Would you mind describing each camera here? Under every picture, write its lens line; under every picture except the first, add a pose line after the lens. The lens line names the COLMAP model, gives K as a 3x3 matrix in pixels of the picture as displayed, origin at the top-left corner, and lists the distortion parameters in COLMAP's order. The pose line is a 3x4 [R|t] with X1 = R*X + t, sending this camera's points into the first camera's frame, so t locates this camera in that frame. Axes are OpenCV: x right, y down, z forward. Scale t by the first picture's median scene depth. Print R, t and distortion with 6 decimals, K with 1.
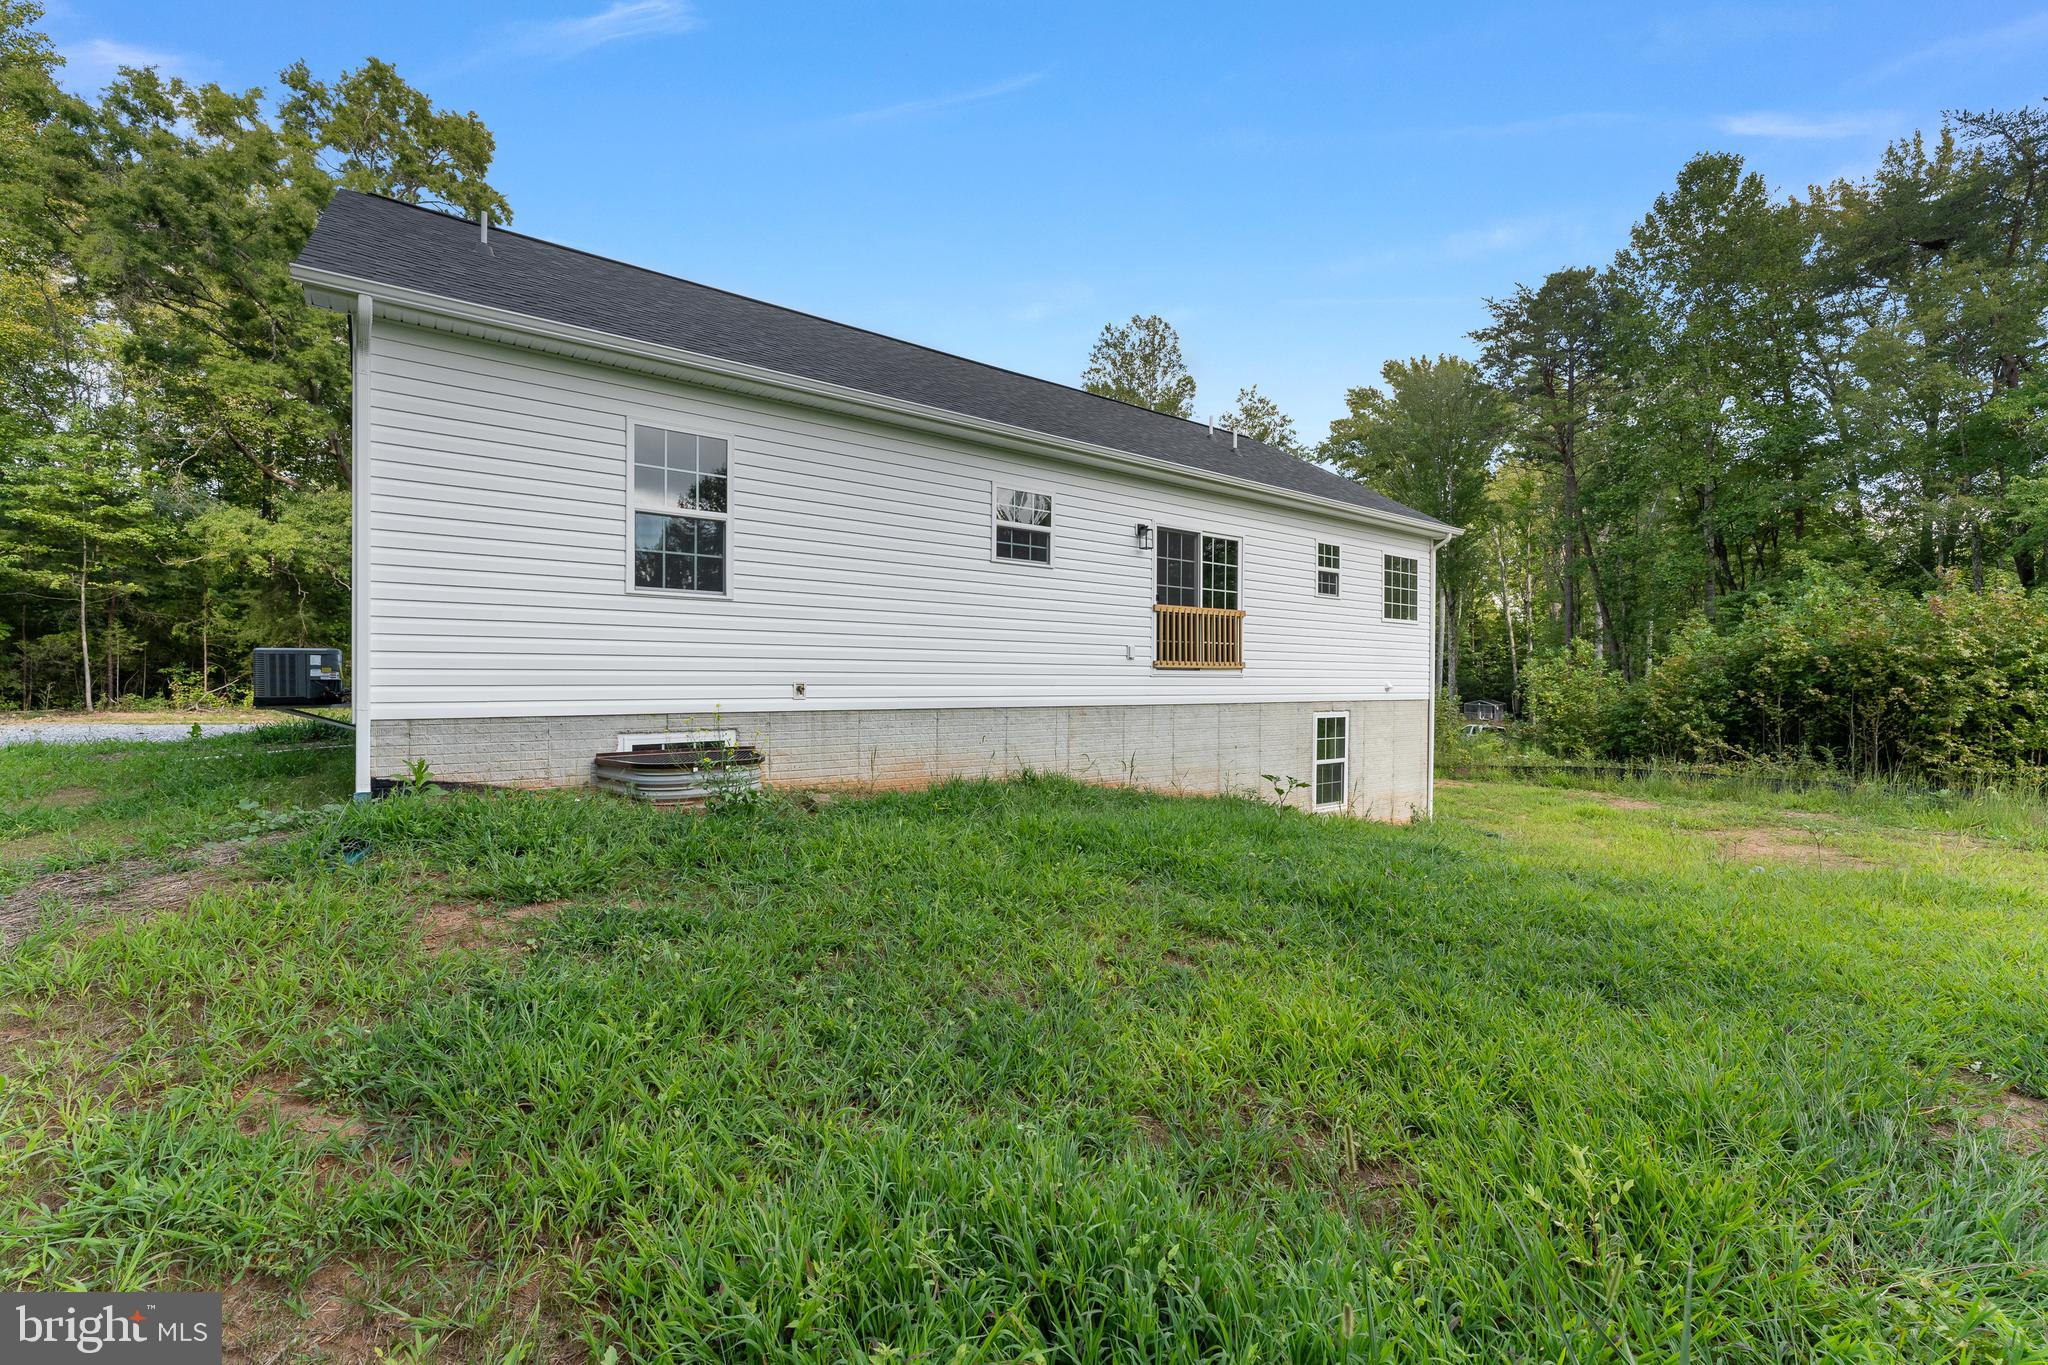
lens RADIAL K [[828.3, 0, 1035.1], [0, 828.3, 684.1], [0, 0, 1]] dist [-0.002828, -0.000001]
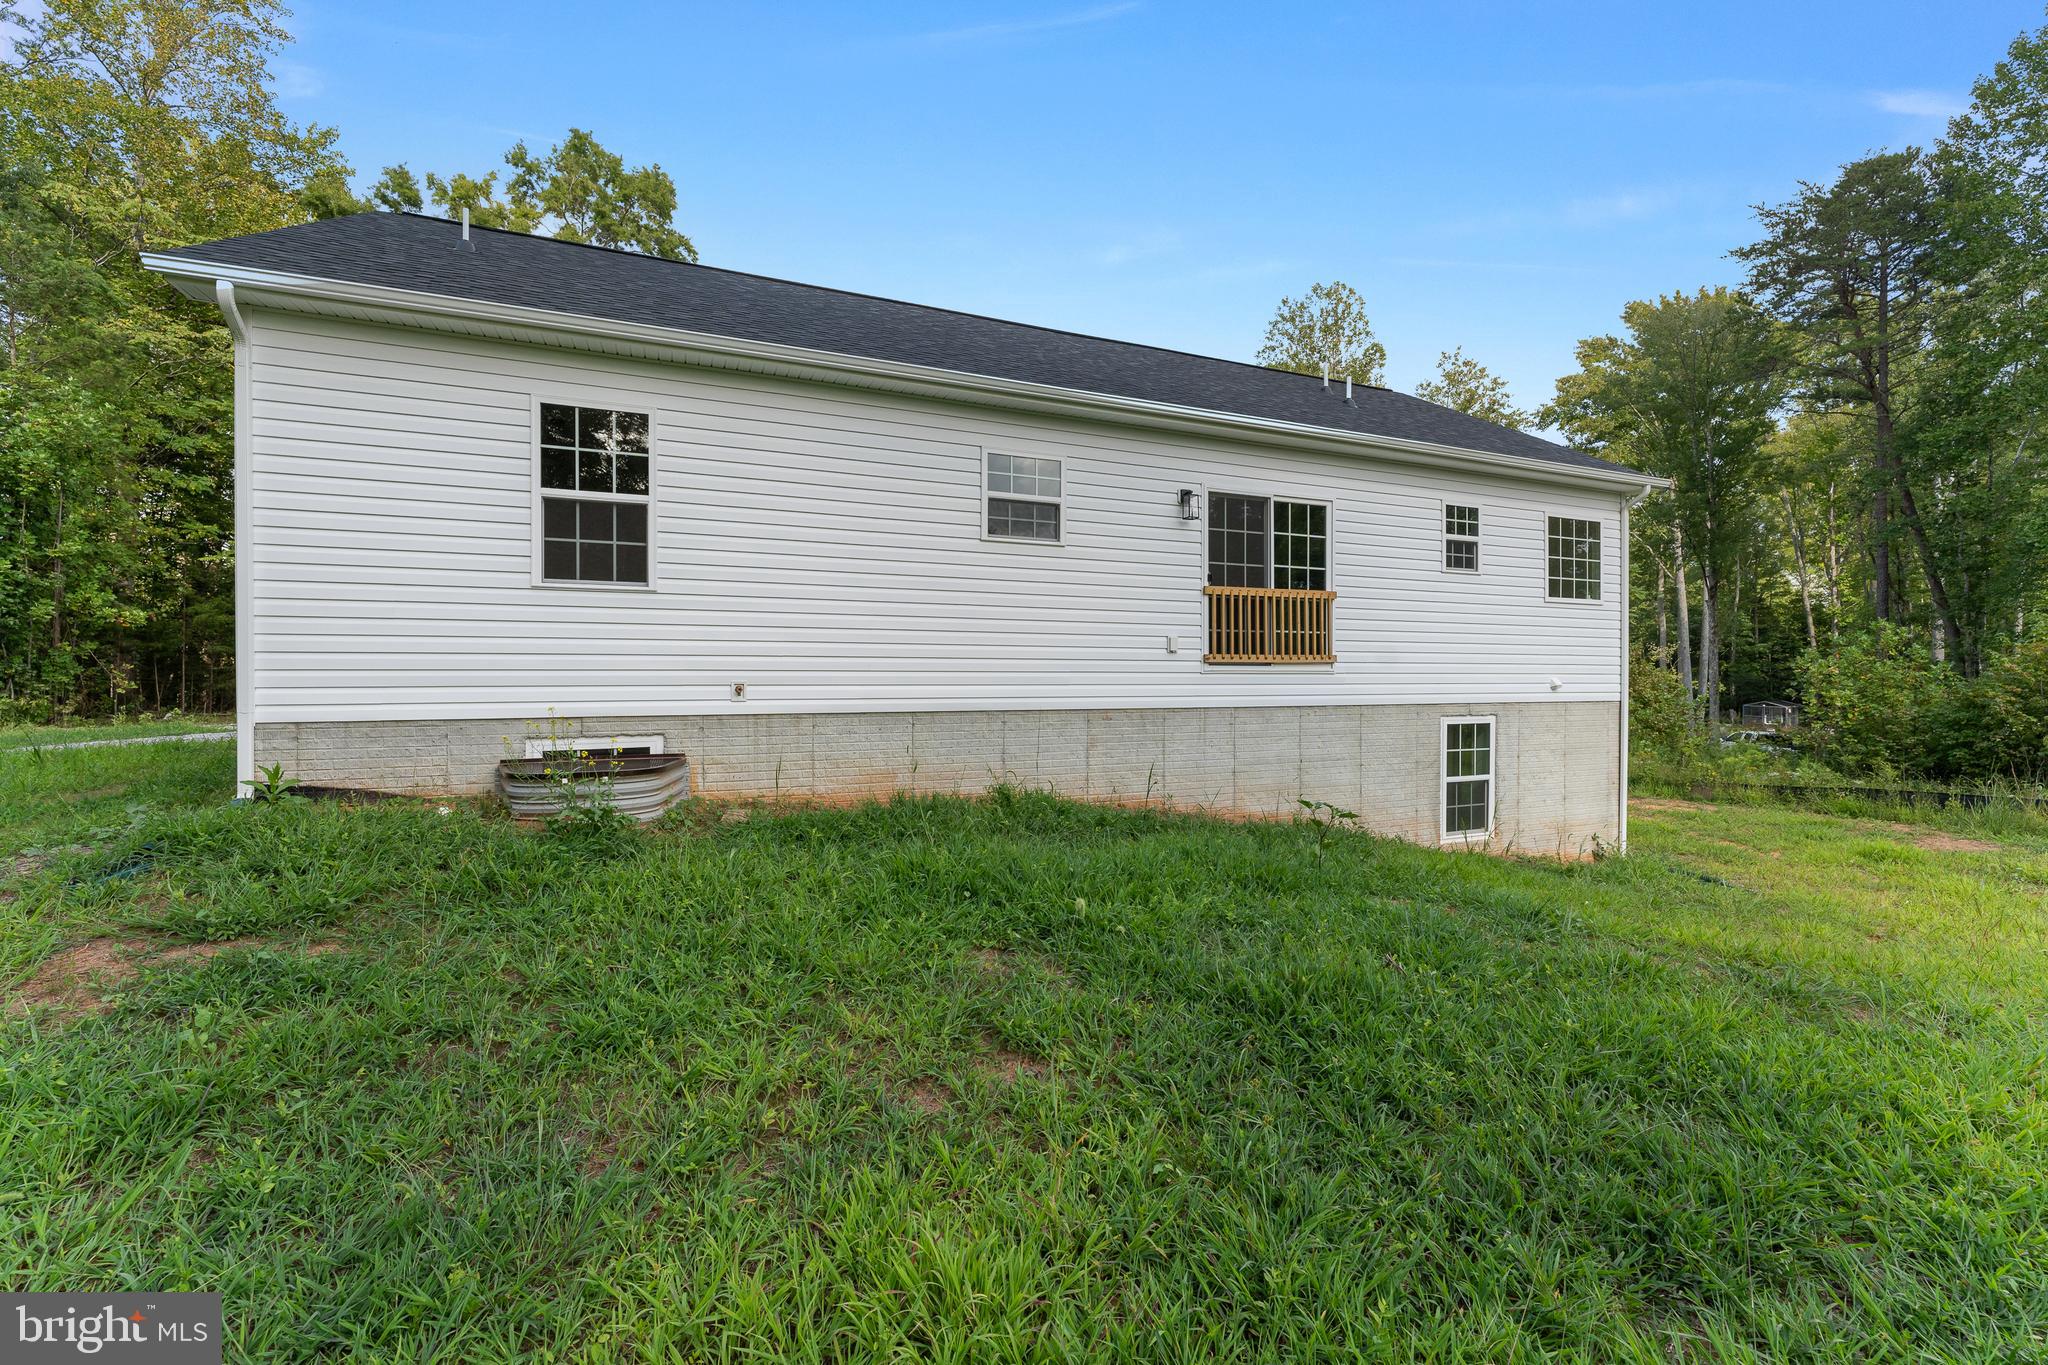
lens RADIAL K [[830.2, 0, 1029.2], [0, 830.2, 684.7], [0, 0, 1]] dist [-0.002506, -0.000154]
pose [[0.970925, -0.005237, -0.239326, 0.128678], [0.005071, 0.999986, -0.001309, 0.001791], [0.239329, 0.000058, 0.970938, 0.115491]]
